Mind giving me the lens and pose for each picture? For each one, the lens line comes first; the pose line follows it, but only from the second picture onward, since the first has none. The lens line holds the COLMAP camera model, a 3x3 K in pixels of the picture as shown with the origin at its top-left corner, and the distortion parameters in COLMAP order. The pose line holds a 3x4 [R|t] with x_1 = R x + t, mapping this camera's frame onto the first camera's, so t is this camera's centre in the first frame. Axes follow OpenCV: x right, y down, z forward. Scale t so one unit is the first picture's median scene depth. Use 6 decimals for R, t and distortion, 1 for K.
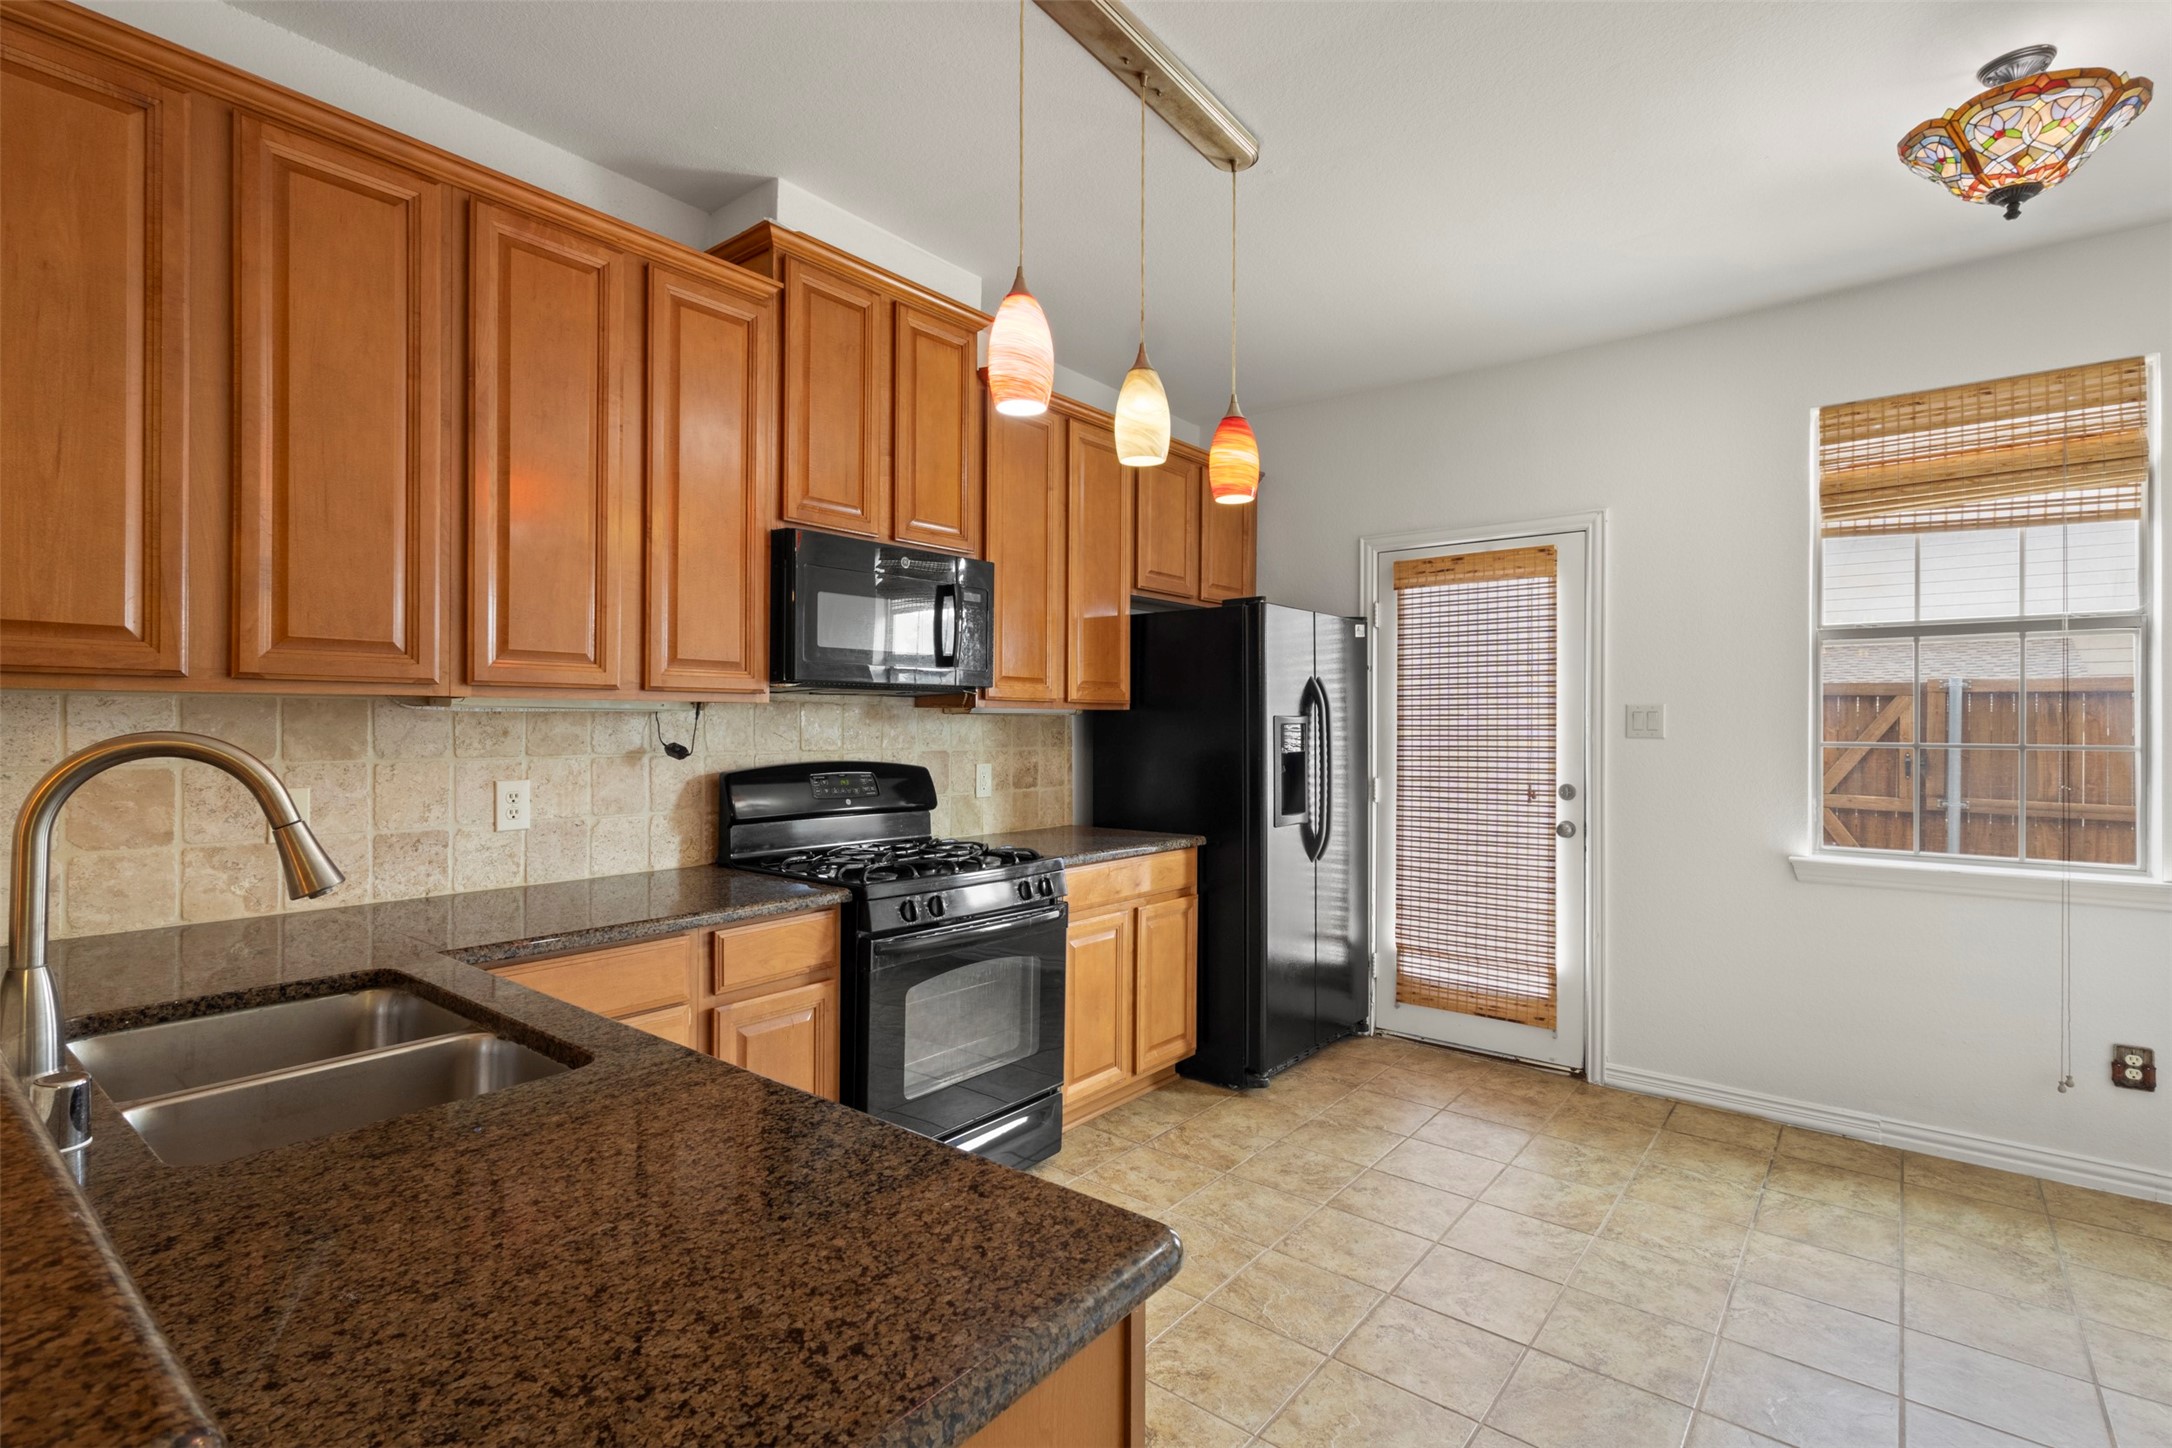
lens RADIAL K [[1004.8, 0, 1079.8], [0, 1004.8, 712.8], [0, 0, 1]] dist [0.007479, -0.000665]
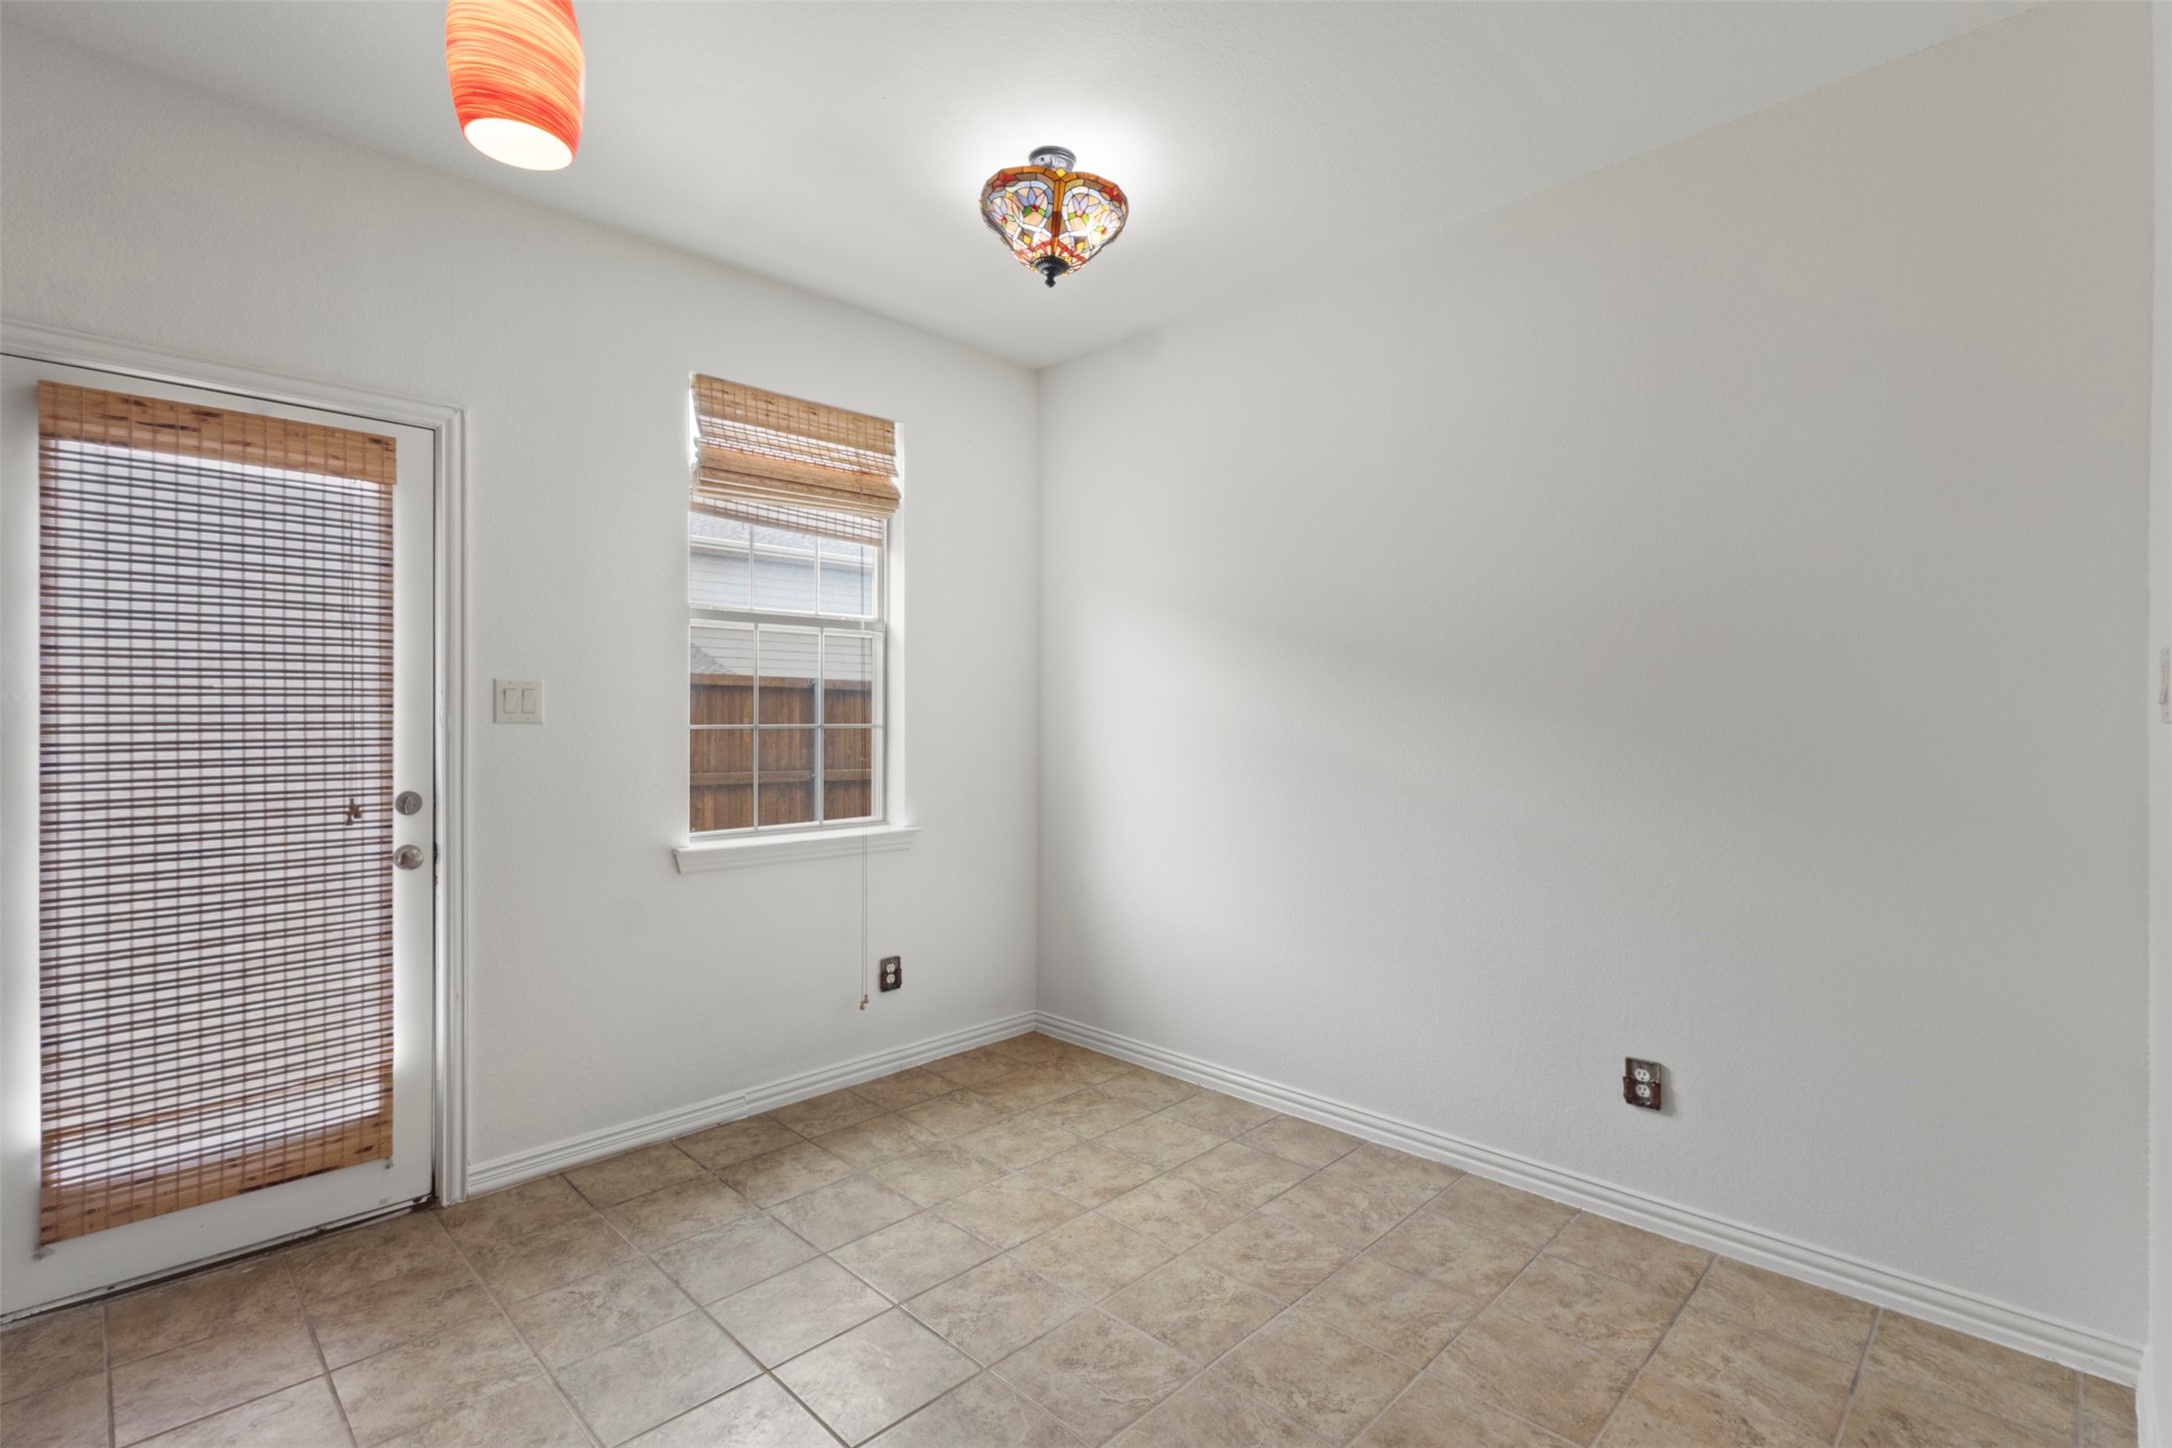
lens RADIAL K [[1004.8, 0, 1073.6], [0, 1004.8, 717.5], [0, 0, 1]] dist [0.007479, -0.000665]
pose [[0.105408, -0.005522, 0.994414, -0.159551], [-0.013506, 0.999884, 0.006984, 0.009802], [-0.994337, -0.014167, 0.105322, 0.496129]]
